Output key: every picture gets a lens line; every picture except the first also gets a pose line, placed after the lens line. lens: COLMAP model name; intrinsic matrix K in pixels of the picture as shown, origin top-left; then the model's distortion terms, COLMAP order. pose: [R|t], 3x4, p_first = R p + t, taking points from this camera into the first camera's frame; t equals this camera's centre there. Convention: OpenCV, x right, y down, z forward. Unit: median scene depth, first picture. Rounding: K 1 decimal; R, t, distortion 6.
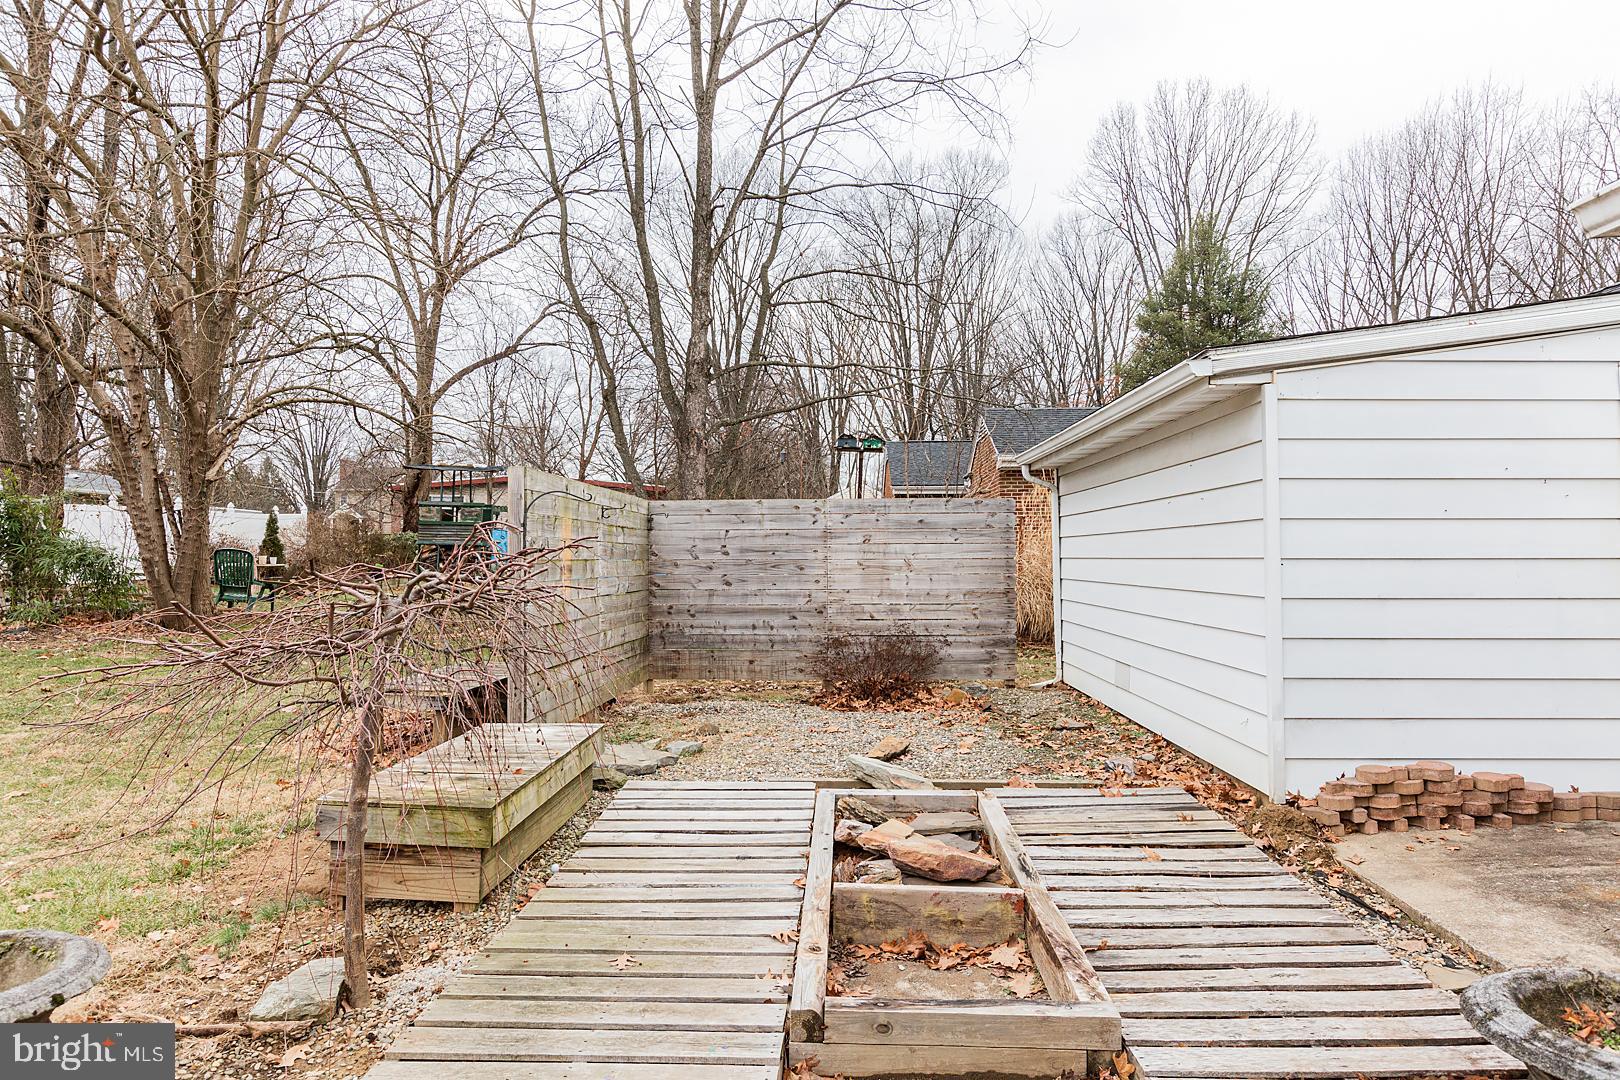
lens RADIAL K [[1014.7, 0, 810.0], [0, 1014.7, 540.0], [0, 0, 1]] dist [-0.006510, 0.002154]
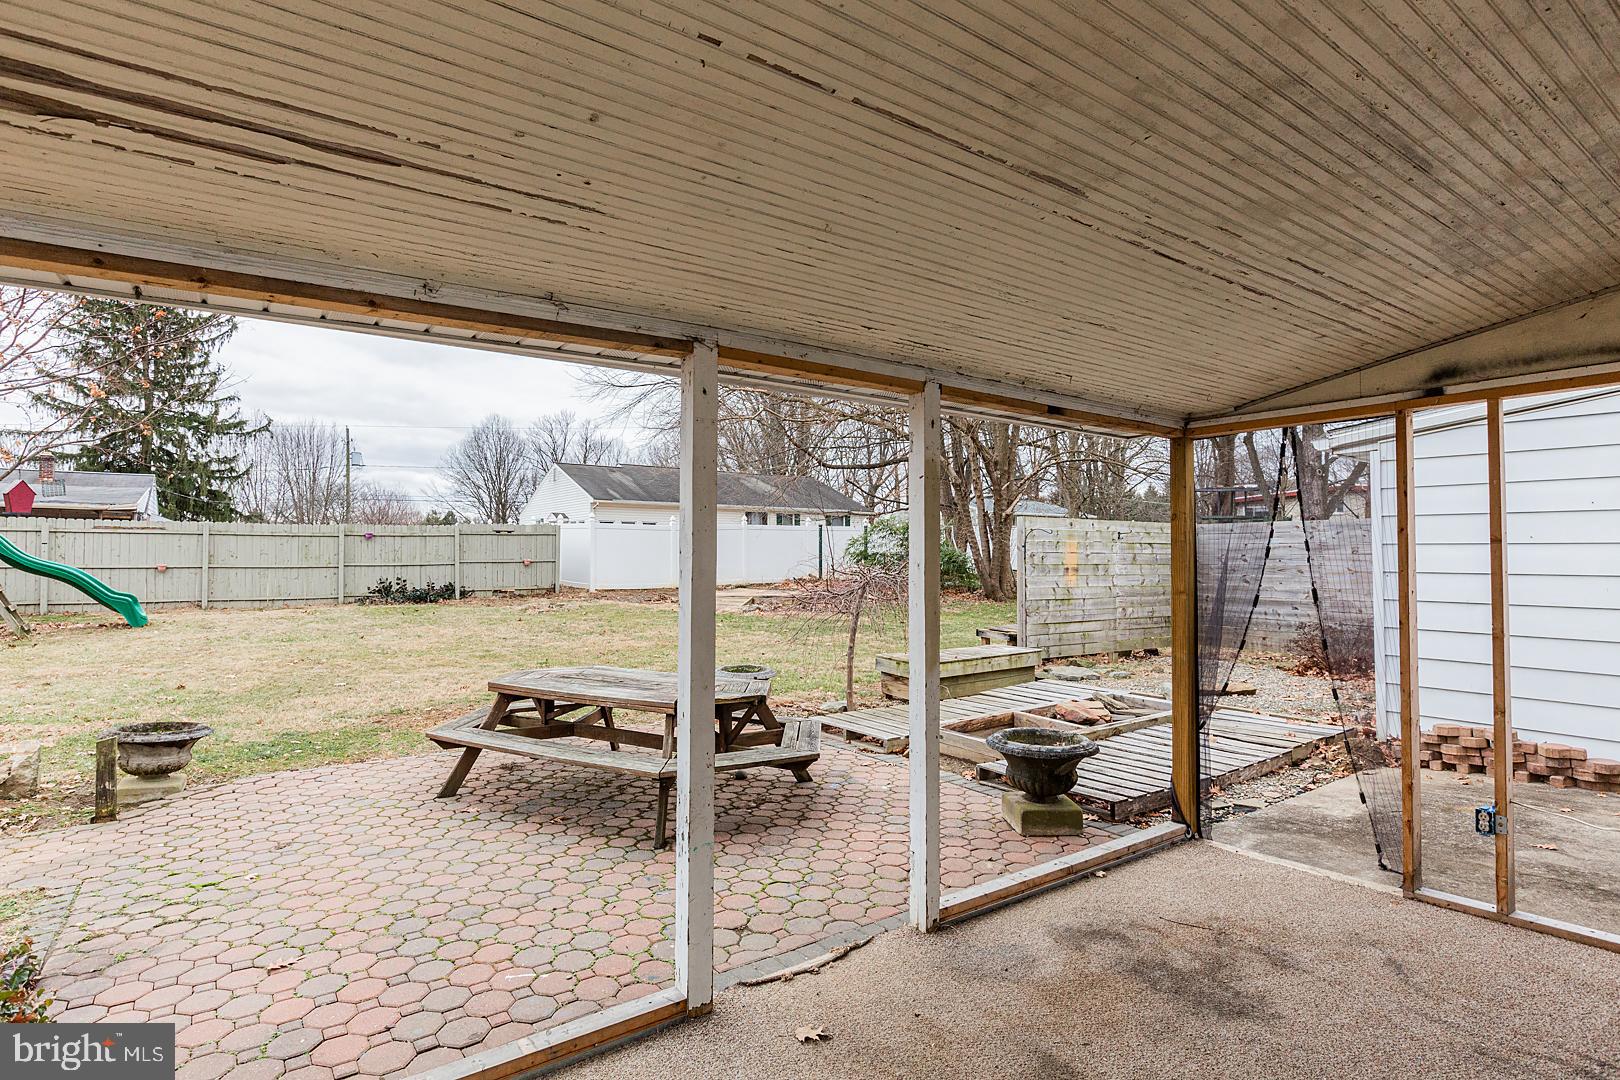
lens RADIAL K [[819.2, 0, 810.0], [0, 819.2, 540.0], [0, 0, 1]] dist [0.001645, -0.002686]
pose [[0.609603, -0.009900, -0.792645, 0.456010], [0.008313, 0.999947, -0.006096, -0.013591], [0.792663, -0.002873, 0.609653, -0.182995]]
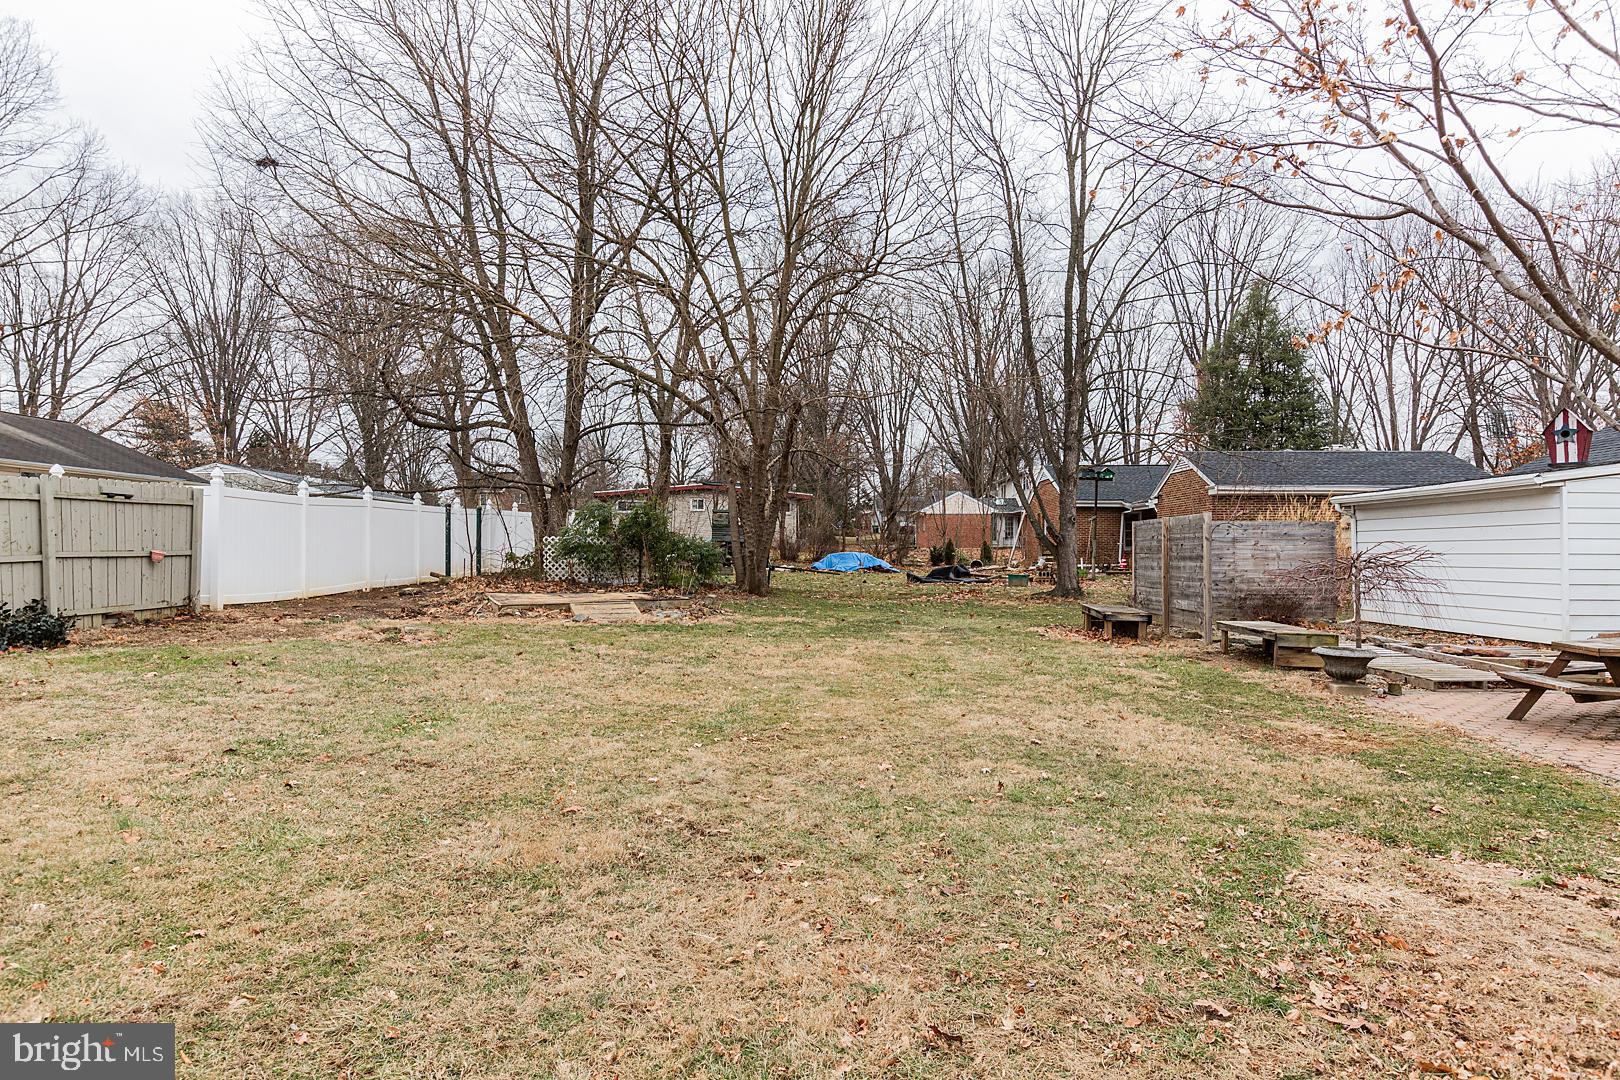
lens RADIAL K [[925.8, 0, 807.8], [0, 925.8, 508.8], [0, 0, 1]] dist [-0.000215, 0.001177]
pose [[0.999915, 0.004935, -0.012081, -0.744438], [-0.005318, 0.999479, -0.031830, -0.005227], [0.011918, 0.031892, 0.999420, -0.713259]]
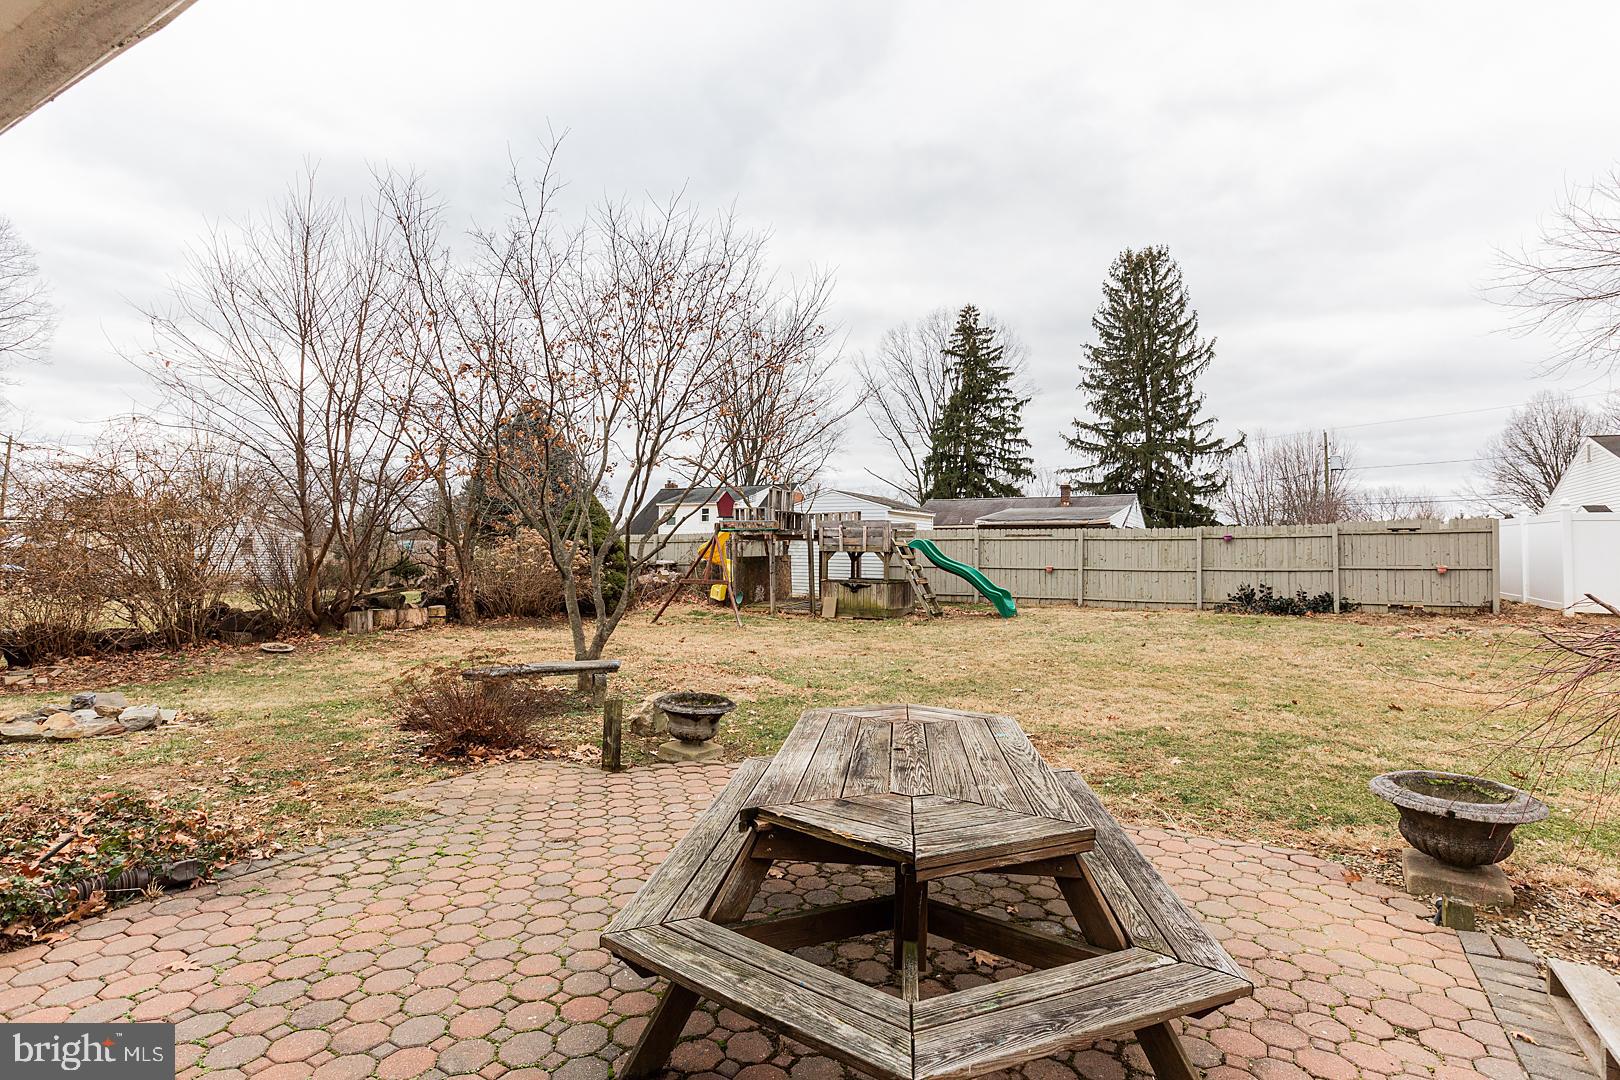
lens RADIAL K [[780.1, 0, 810.0], [0, 780.1, 540.0], [0, 0, 1]] dist [0.000238, 0.000103]
pose [[-0.472520, -0.022568, -0.881031, 0.235891], [0.006981, 0.999545, -0.029348, 0.002868], [0.881292, -0.020018, -0.472147, 0.159397]]
